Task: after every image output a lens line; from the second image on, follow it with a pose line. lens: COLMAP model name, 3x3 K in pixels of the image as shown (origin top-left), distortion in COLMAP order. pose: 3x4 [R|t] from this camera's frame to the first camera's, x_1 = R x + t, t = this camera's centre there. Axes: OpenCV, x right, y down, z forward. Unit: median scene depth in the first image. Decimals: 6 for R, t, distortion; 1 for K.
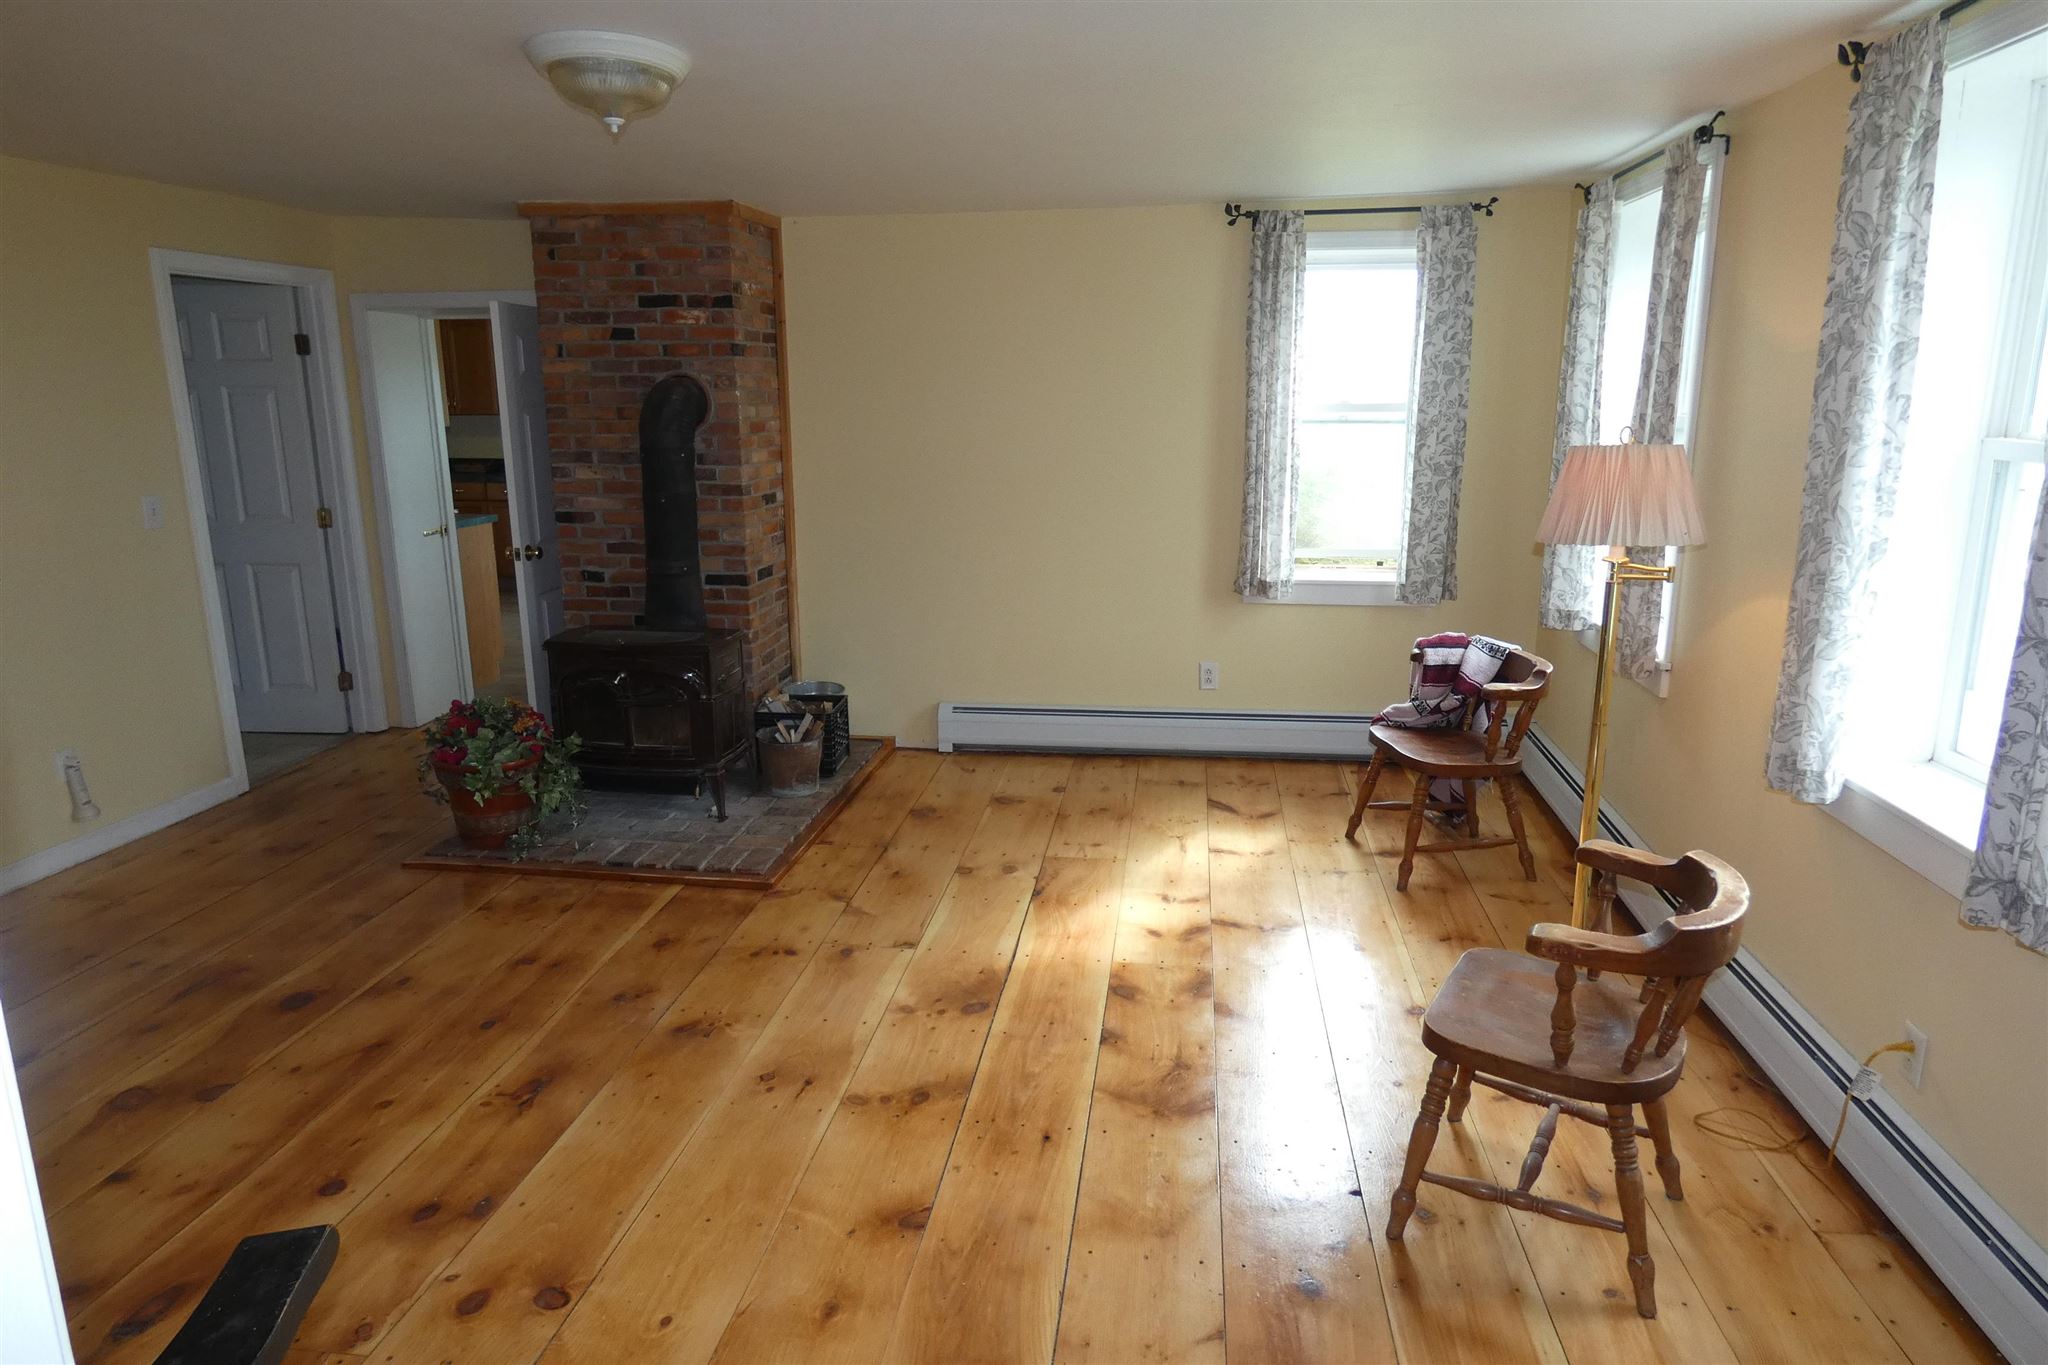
lens RADIAL K [[1228.4, 0, 1052.1], [0, 1228.4, 683.6], [0, 0, 1]] dist [0.000198, 0.003868]
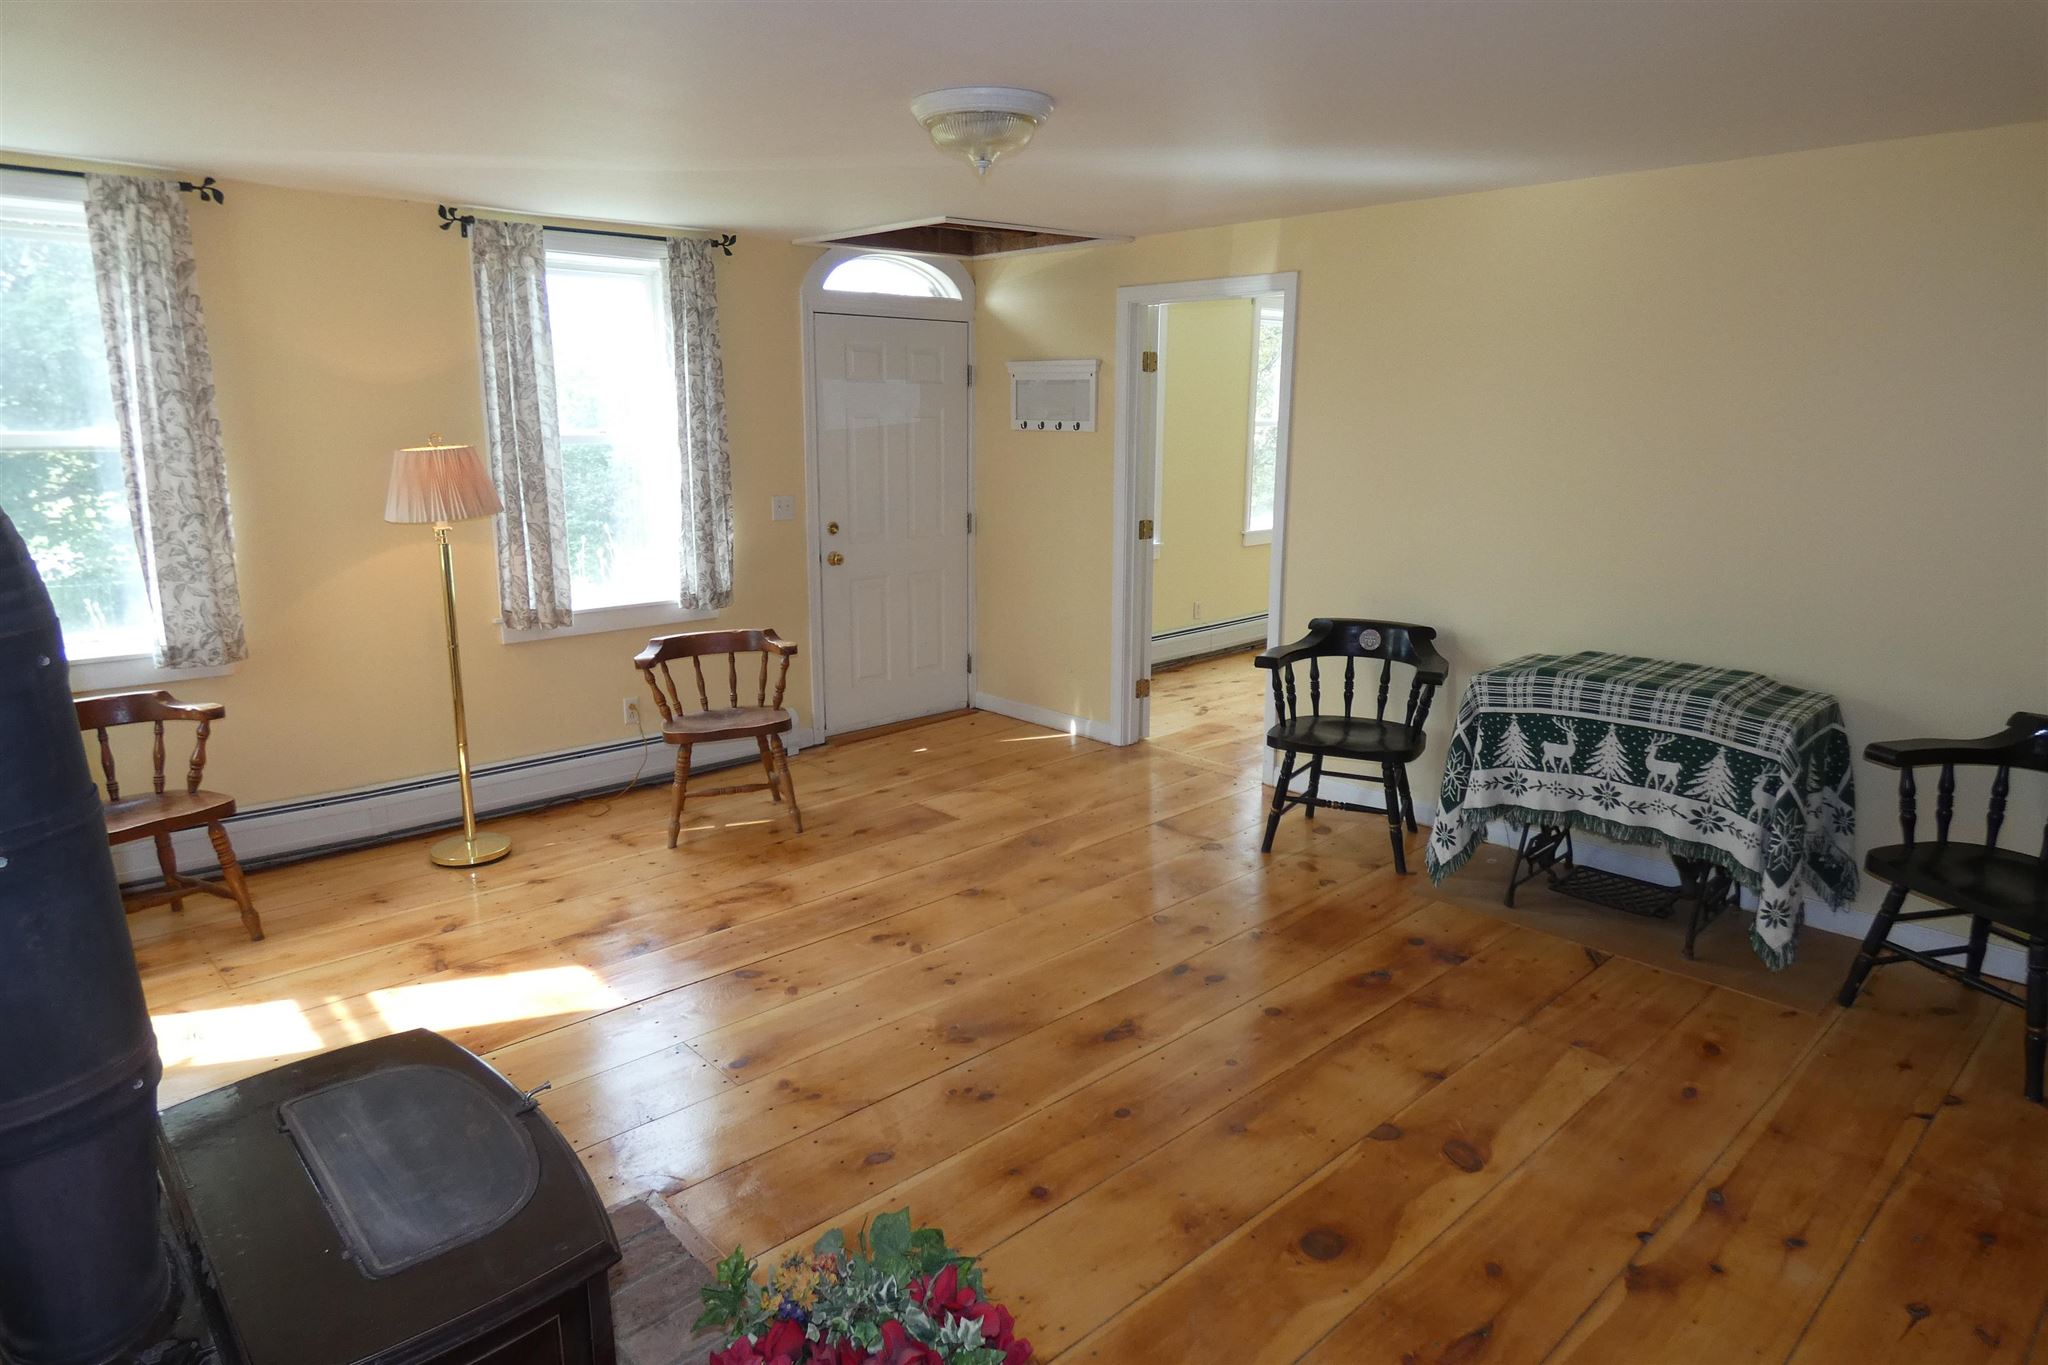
lens RADIAL K [[1228.4, 0, 1052.1], [0, 1228.4, 683.6], [0, 0, 1]] dist [0.000198, 0.003868]
pose [[-0.778490, -0.147245, 0.610142, -0.949516], [0.120170, 0.919144, 0.375144, -0.360945], [-0.616046, 0.365367, -0.697850, 1.593536]]
